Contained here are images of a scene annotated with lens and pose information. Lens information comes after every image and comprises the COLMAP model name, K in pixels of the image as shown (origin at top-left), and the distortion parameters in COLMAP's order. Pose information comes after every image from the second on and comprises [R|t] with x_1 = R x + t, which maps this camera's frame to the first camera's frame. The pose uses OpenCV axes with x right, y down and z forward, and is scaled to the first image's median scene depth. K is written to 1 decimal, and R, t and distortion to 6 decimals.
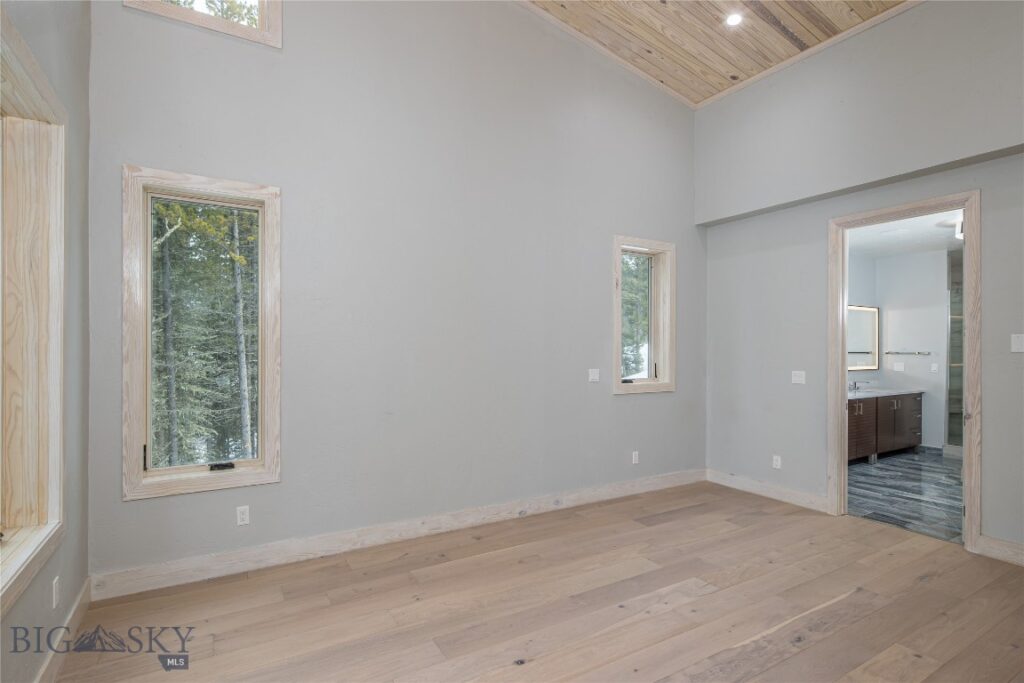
lens RADIAL K [[500.5, 0, 508.5], [0, 500.5, 346.3], [0, 0, 1]] dist [0.003058, -0.000339]
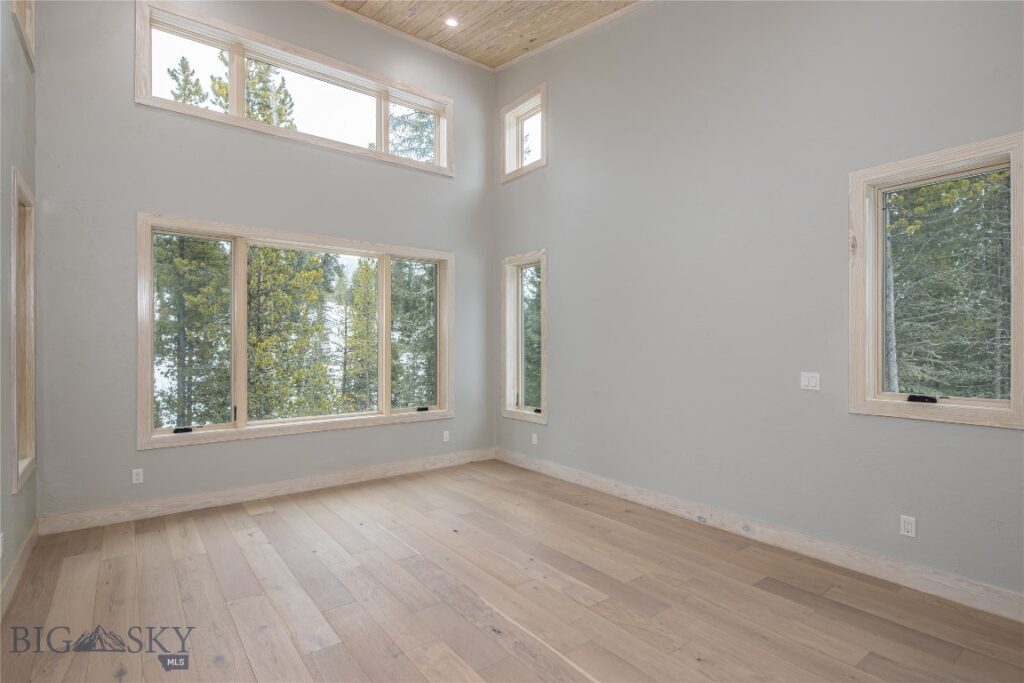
lens RADIAL K [[500.5, 0, 508.5], [0, 500.5, 346.3], [0, 0, 1]] dist [0.003058, -0.000339]
pose [[0.116644, -0.003762, -0.993167, 1.139605], [0.000590, 0.999993, -0.003718, 0.013514], [0.993174, -0.000153, 0.116646, 0.654302]]
